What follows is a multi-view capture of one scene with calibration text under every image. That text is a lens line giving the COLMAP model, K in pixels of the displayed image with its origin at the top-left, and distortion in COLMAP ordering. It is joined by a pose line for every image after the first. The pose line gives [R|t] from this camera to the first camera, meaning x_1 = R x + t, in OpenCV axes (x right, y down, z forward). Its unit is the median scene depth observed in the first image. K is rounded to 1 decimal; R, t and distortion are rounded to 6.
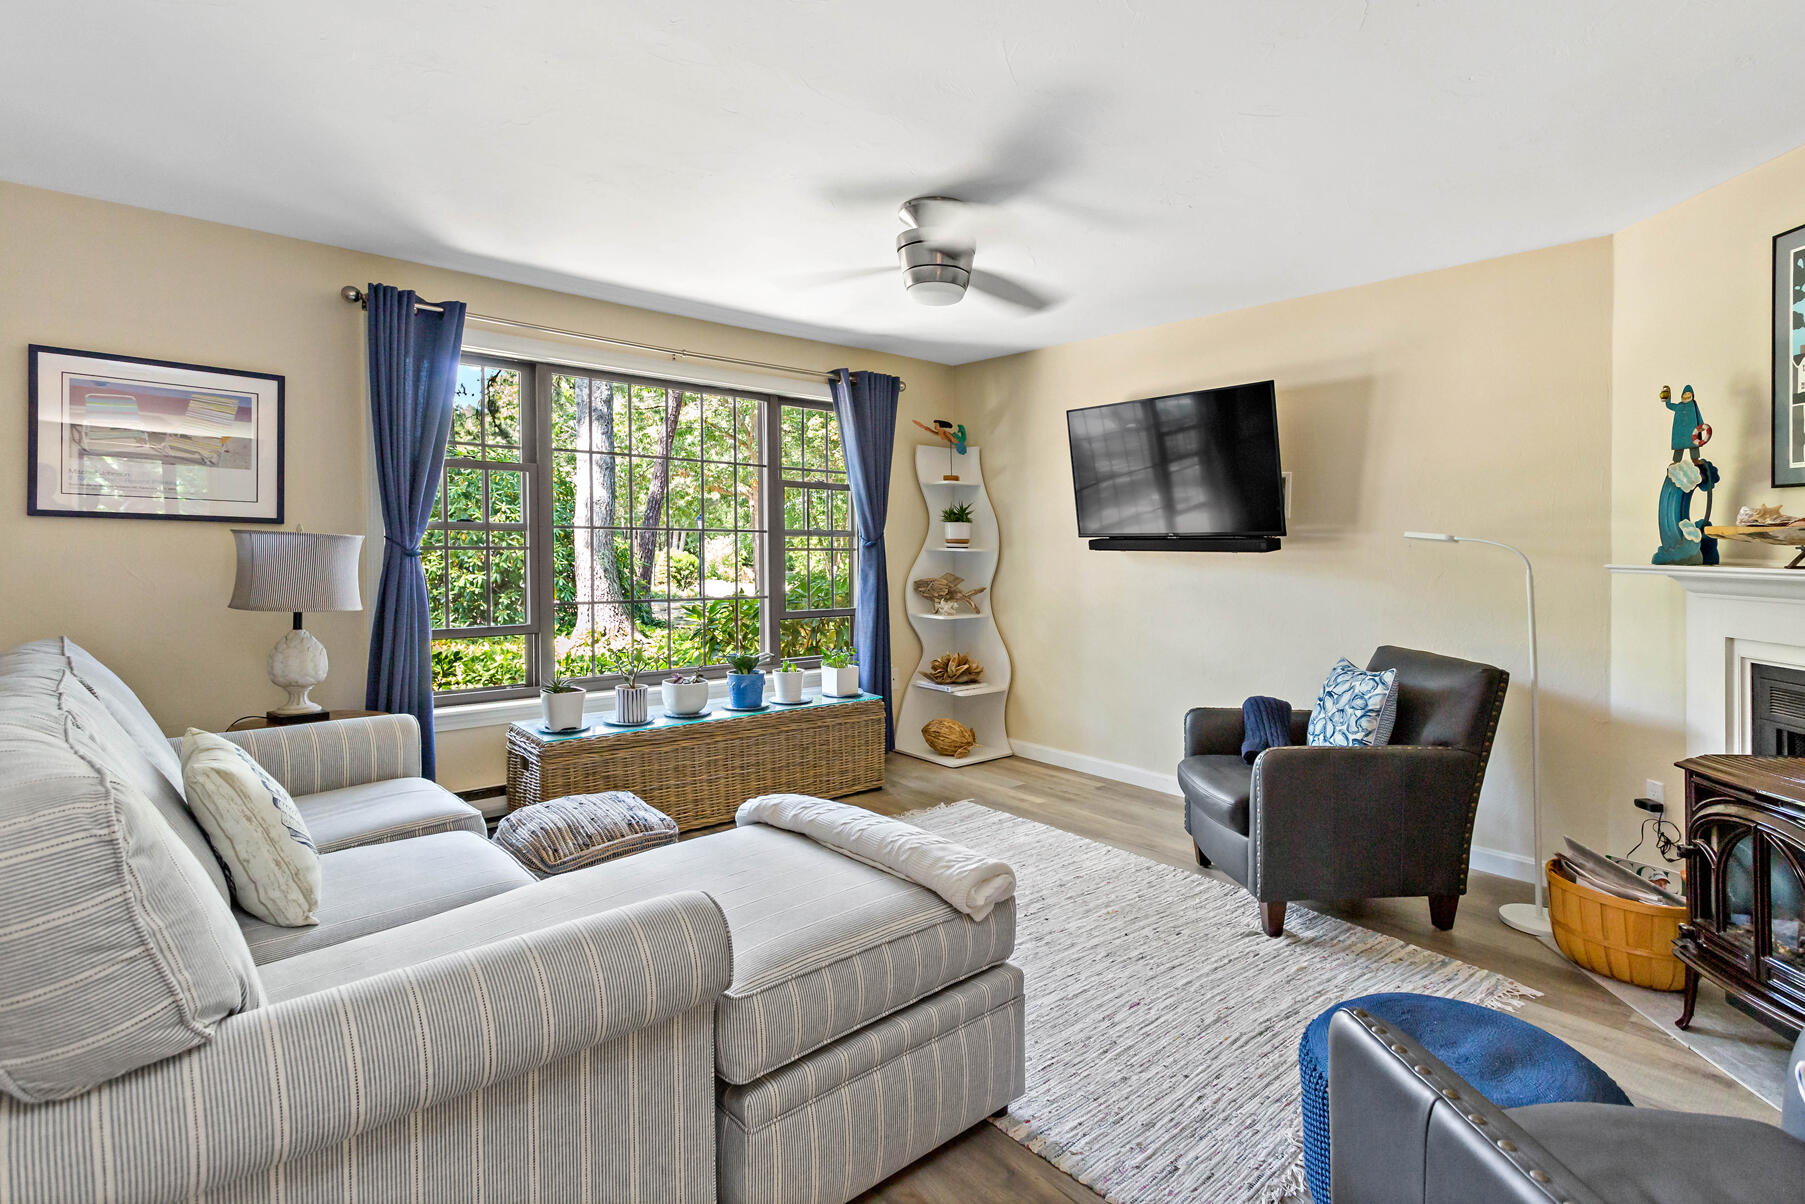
lens RADIAL K [[894.6, 0, 969.6], [0, 894.6, 543.3], [0, 0, 1]] dist [0.005770, 0.001156]
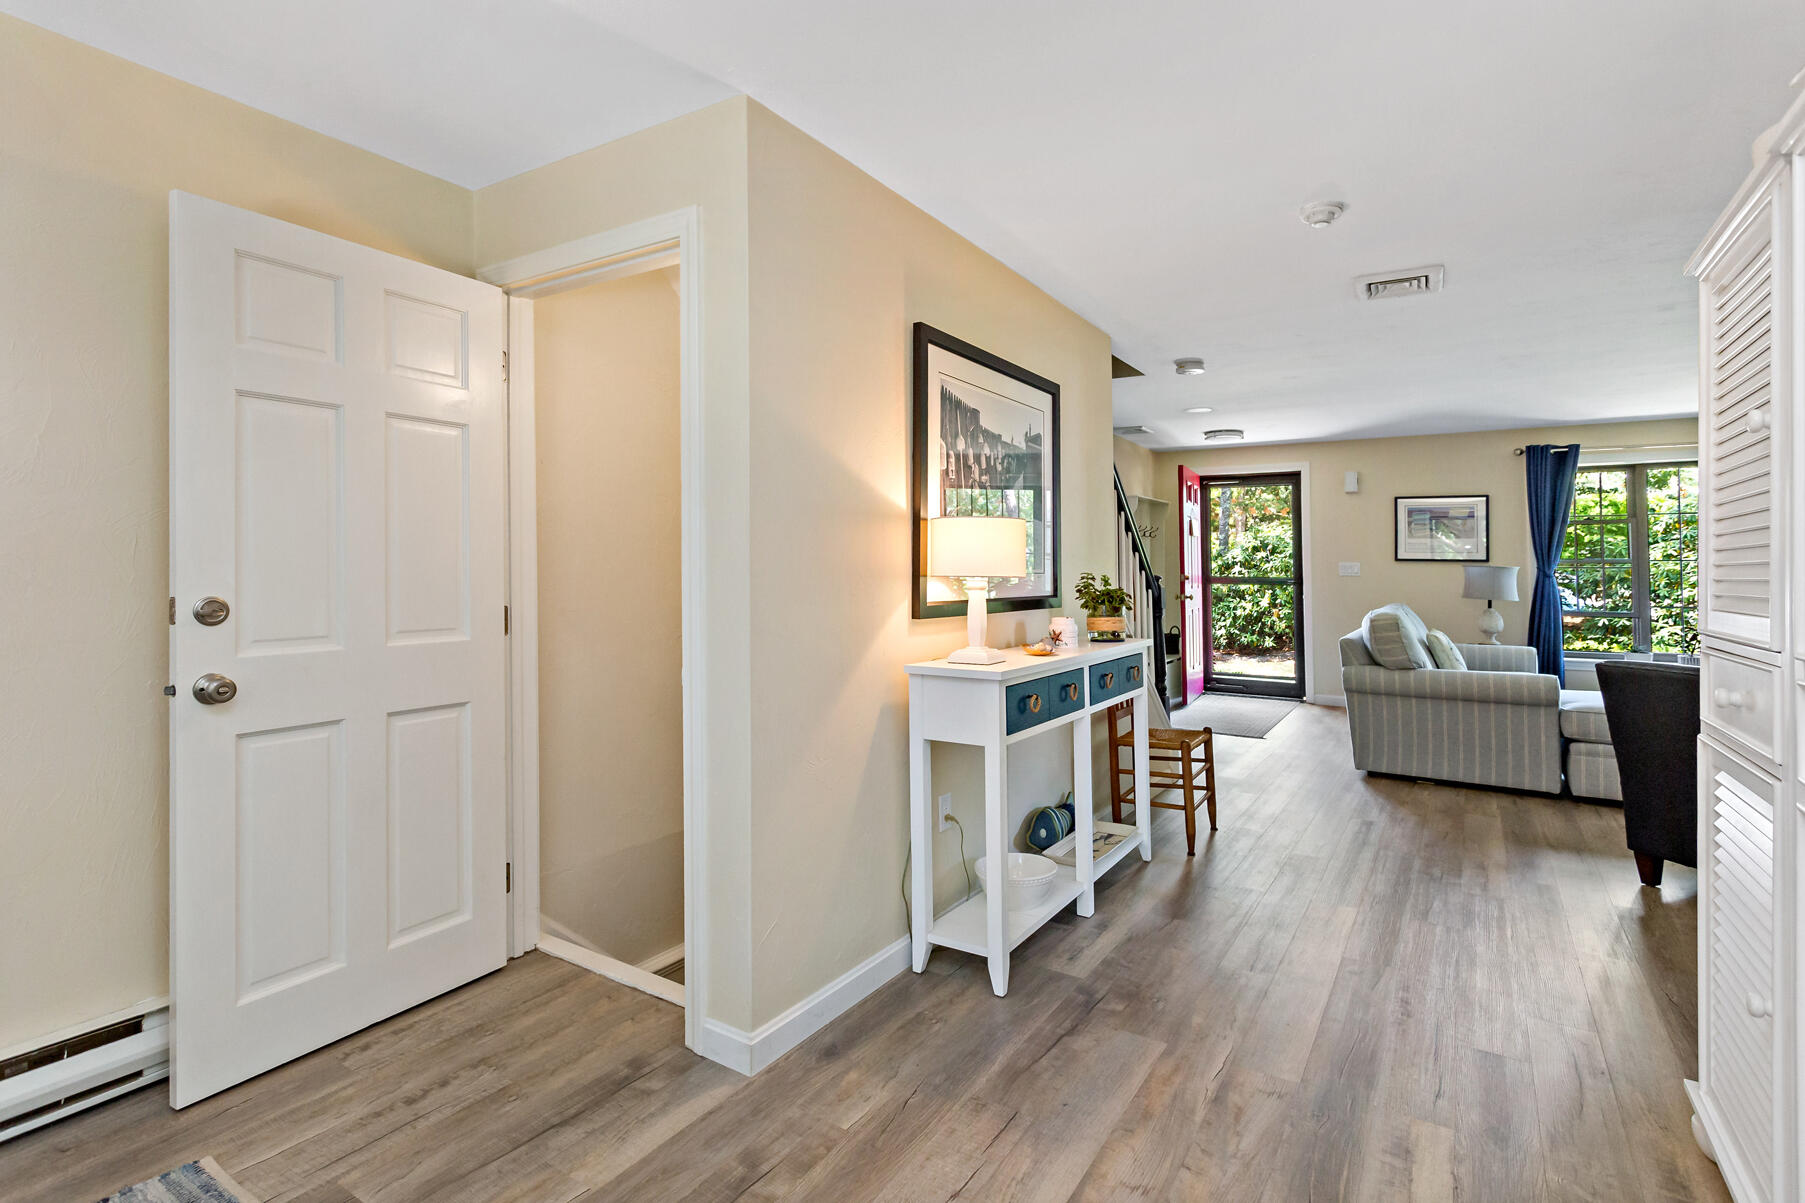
lens RADIAL K [[894.6, 0, 851.8], [0, 894.6, 562.5], [0, 0, 1]] dist [0.005770, 0.001156]
pose [[0.202782, -0.015518, -0.979101, 0.982662], [-0.002523, 0.999863, -0.016369, 0.016617], [0.979221, 0.005790, 0.202715, -0.889706]]
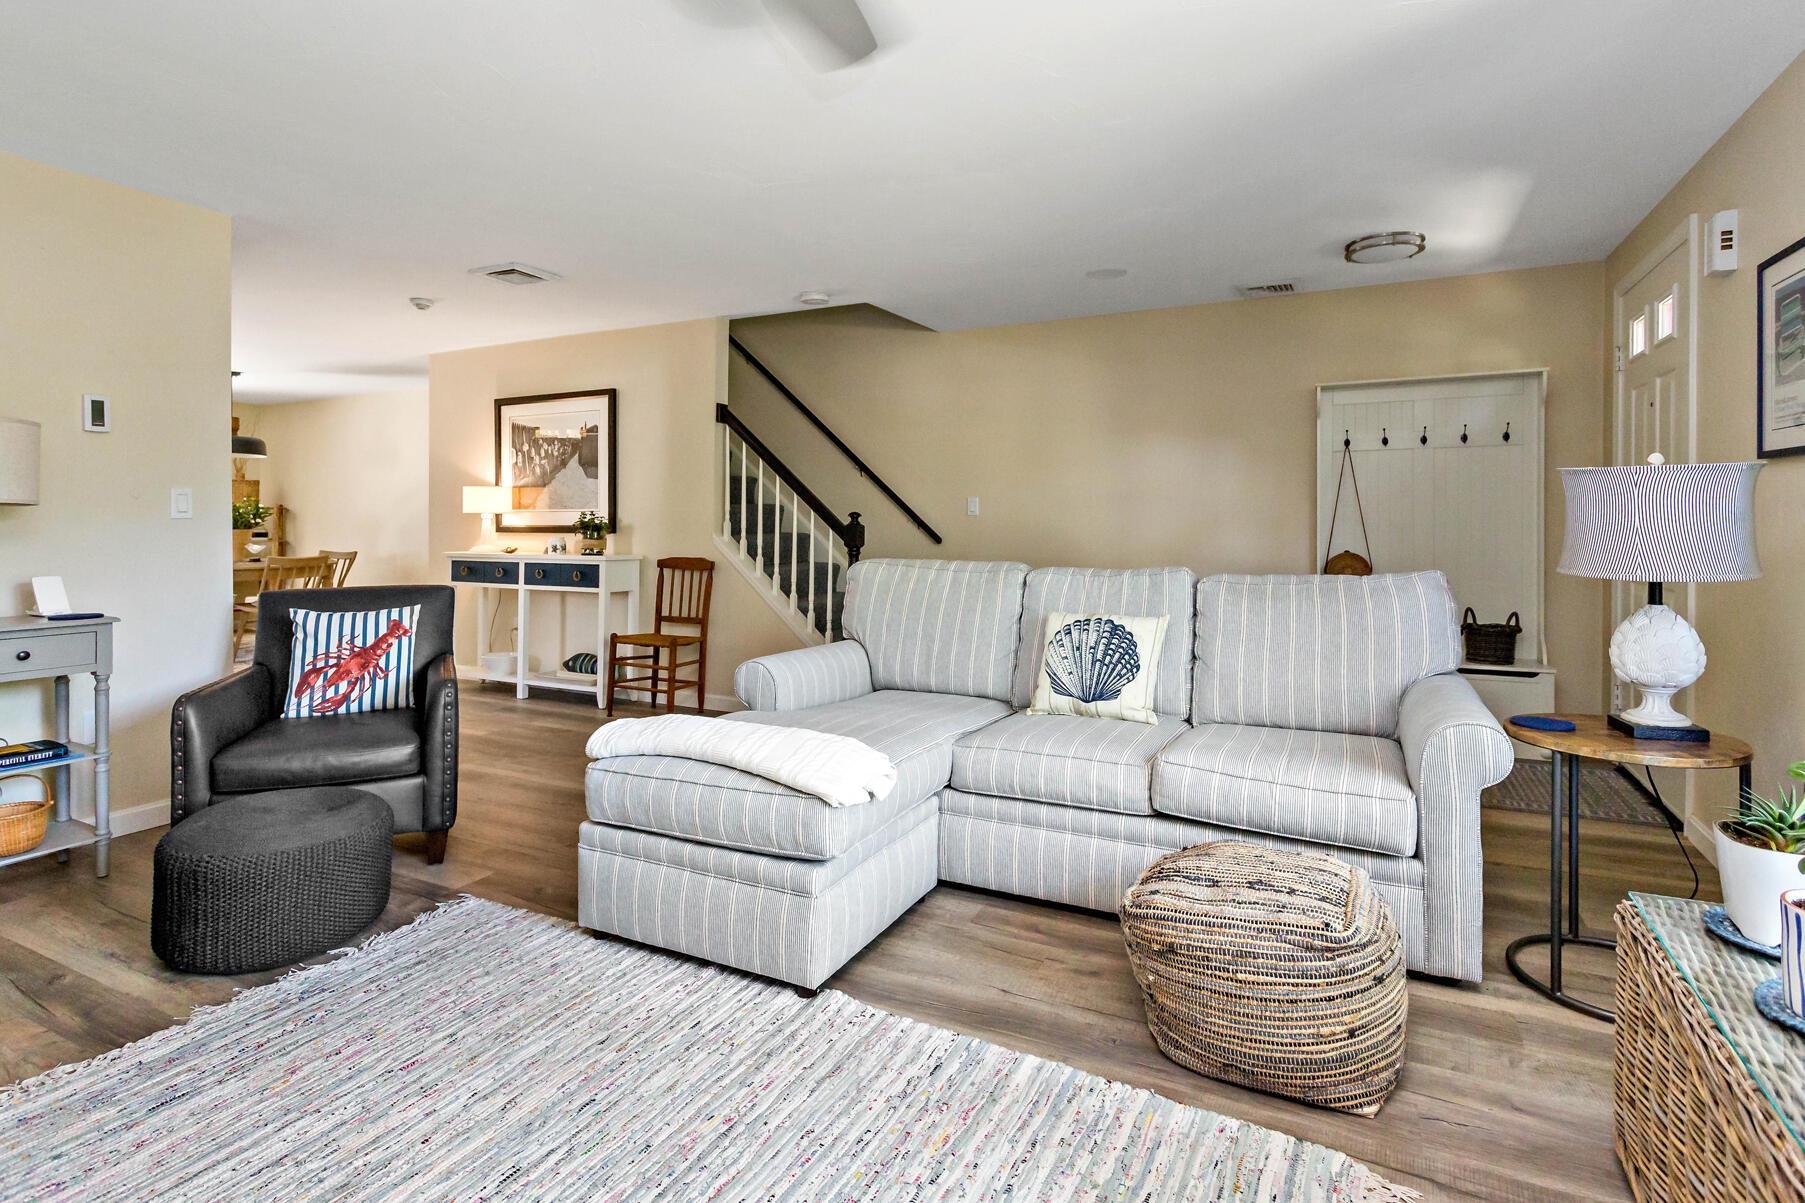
lens RADIAL K [[894.6, 0, 884.5], [0, 894.6, 521.3], [0, 0, 1]] dist [0.005770, 0.001156]
pose [[-0.948555, -0.010251, -0.316446, 0.037694], [-0.008837, 0.999944, -0.005905, 0.035252], [0.316489, -0.002805, -0.948592, 1.276506]]
